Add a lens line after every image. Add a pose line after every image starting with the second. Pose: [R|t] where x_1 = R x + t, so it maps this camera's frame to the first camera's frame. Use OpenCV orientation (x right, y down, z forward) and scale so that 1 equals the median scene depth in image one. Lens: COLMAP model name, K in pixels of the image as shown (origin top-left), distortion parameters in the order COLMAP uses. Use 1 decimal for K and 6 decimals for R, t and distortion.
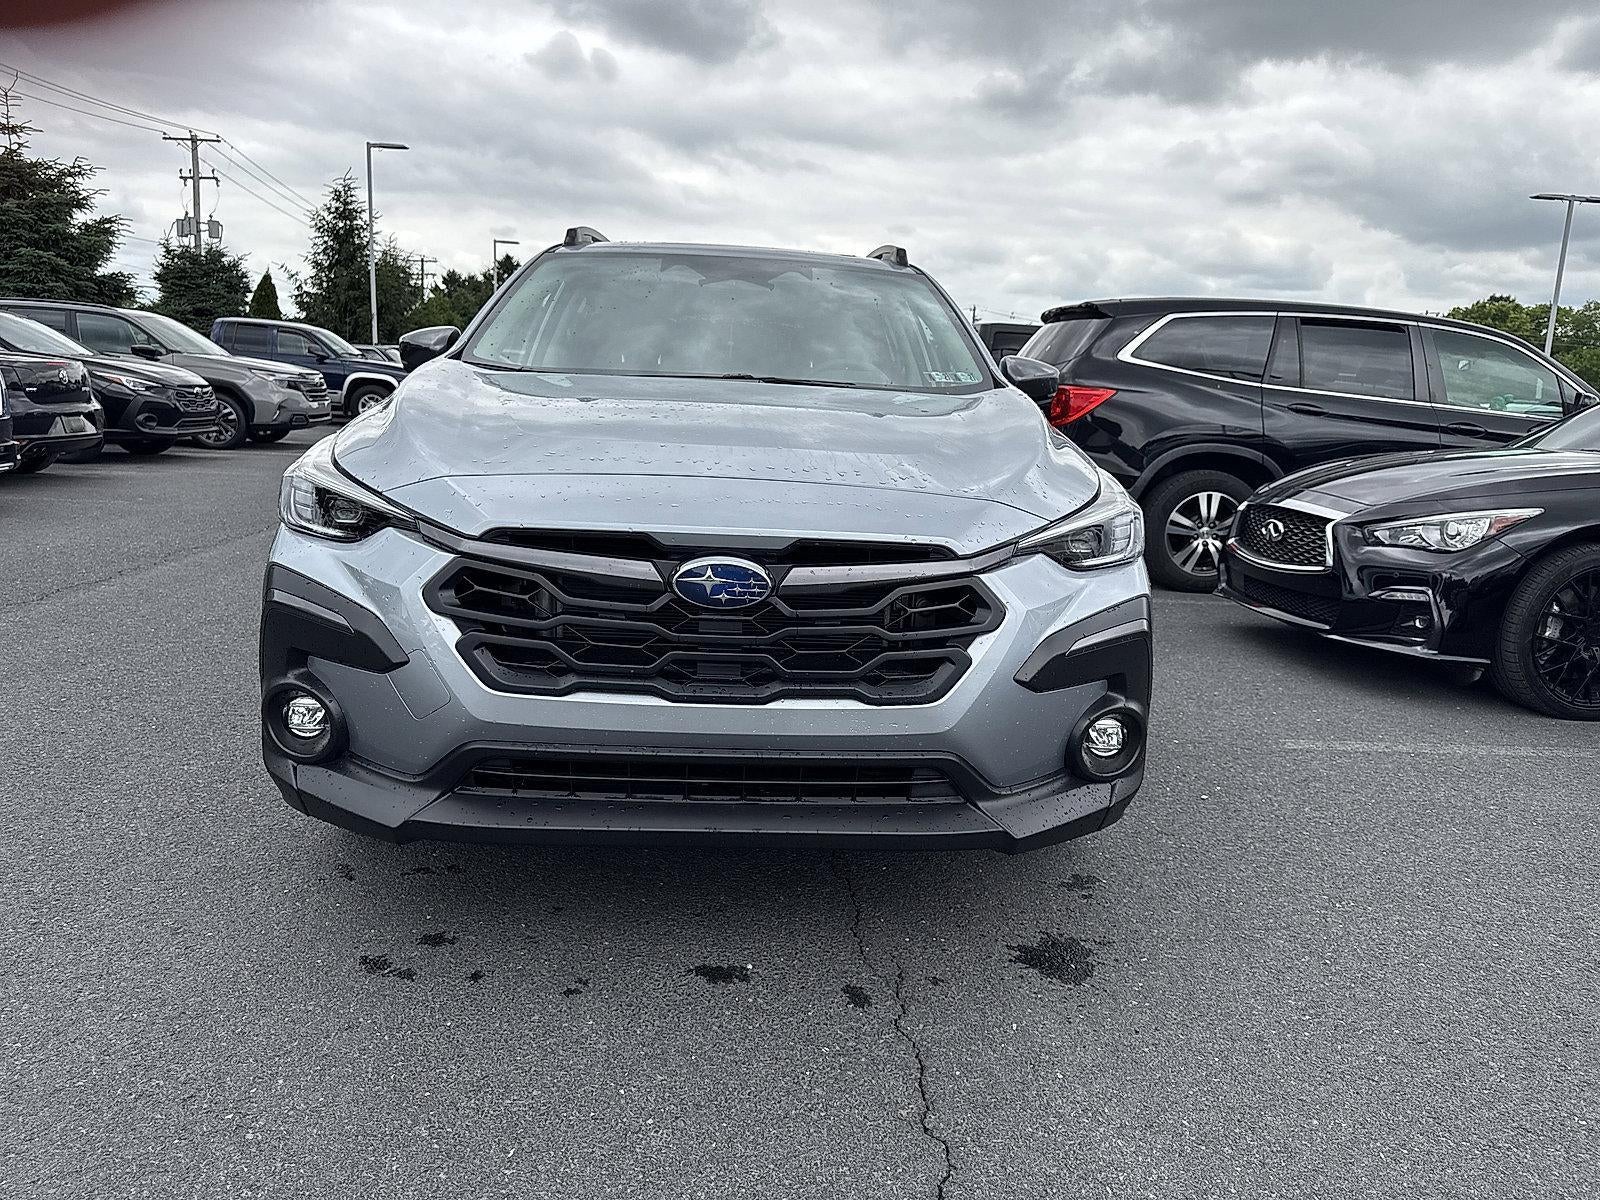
lens RADIAL K [[1151.9, 0, 800.0], [0, 1151.9, 600.0], [0, 0, 1]] dist [0.009111, -0.007805]
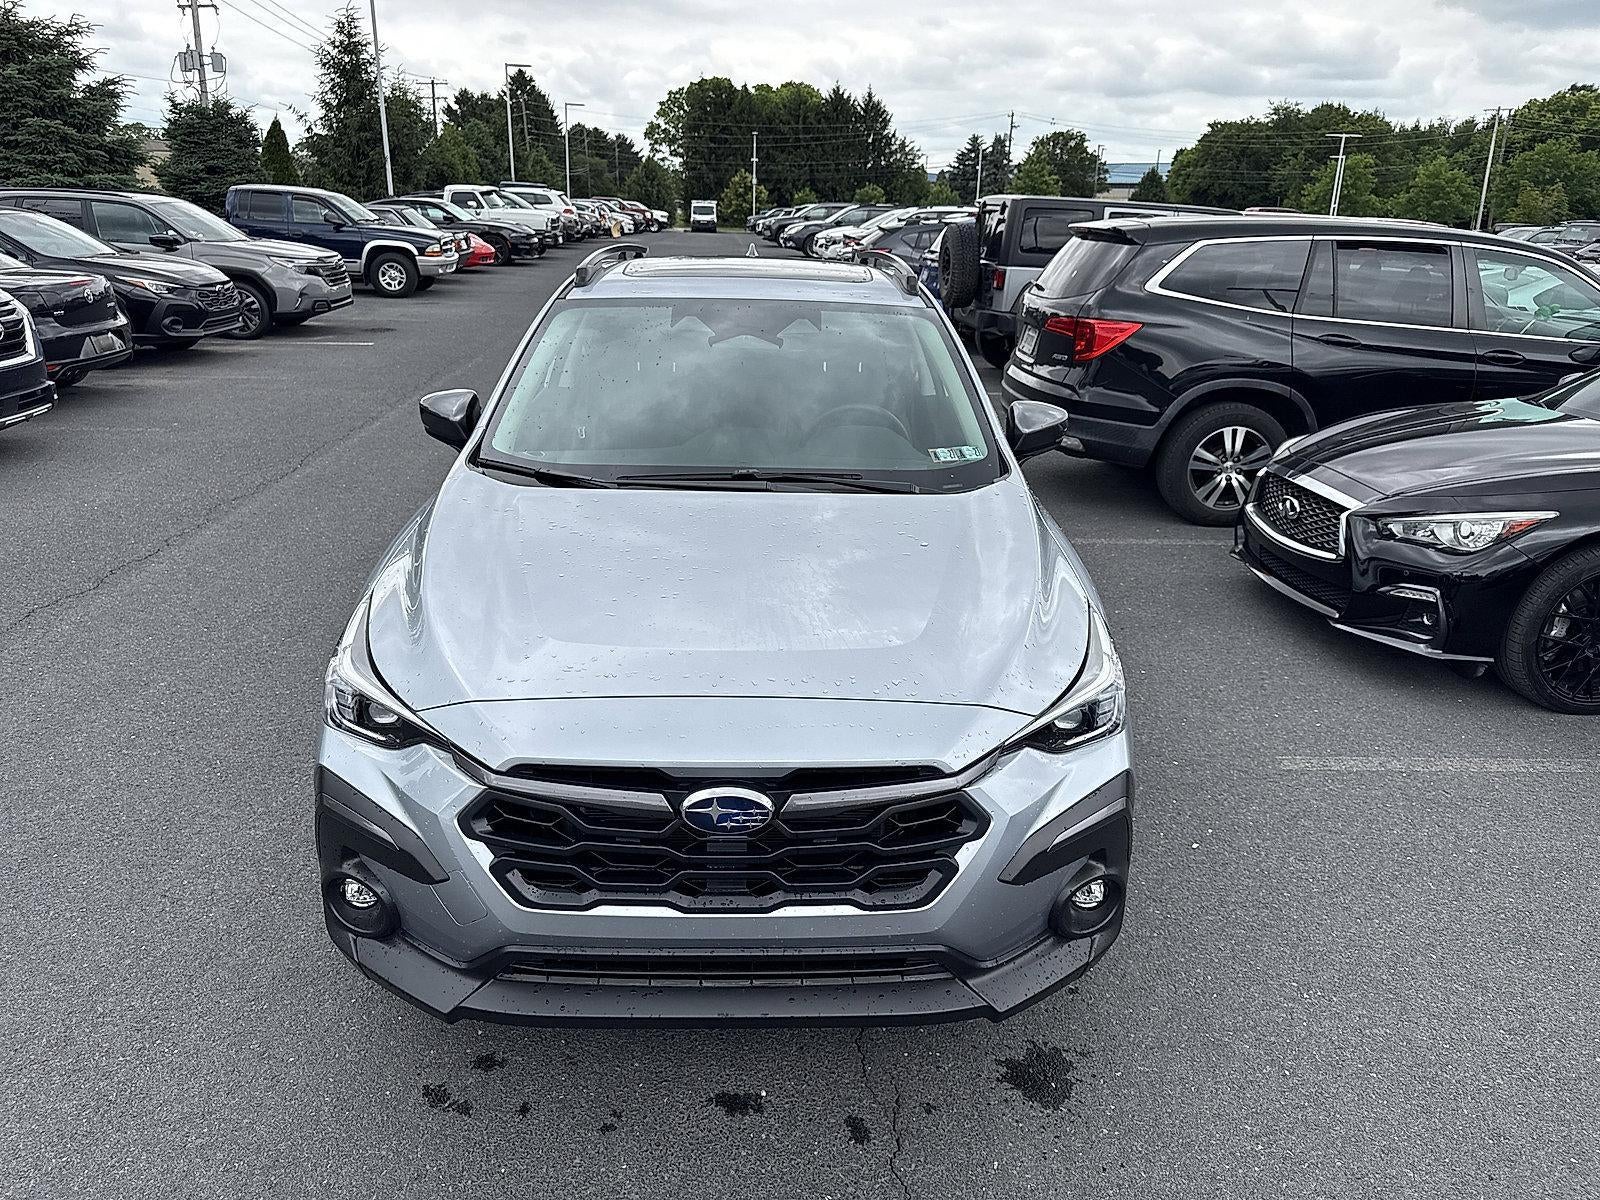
lens RADIAL K [[1153.9, 0, 791.3], [0, 1153.9, 597.1], [0, 0, 1]] dist [0.000965, 0.000532]
pose [[0.999227, -0.012911, -0.037127, 0.032399], [0.018220, 0.989056, 0.146410, -0.334962], [0.034831, -0.146974, 0.988527, -0.046072]]
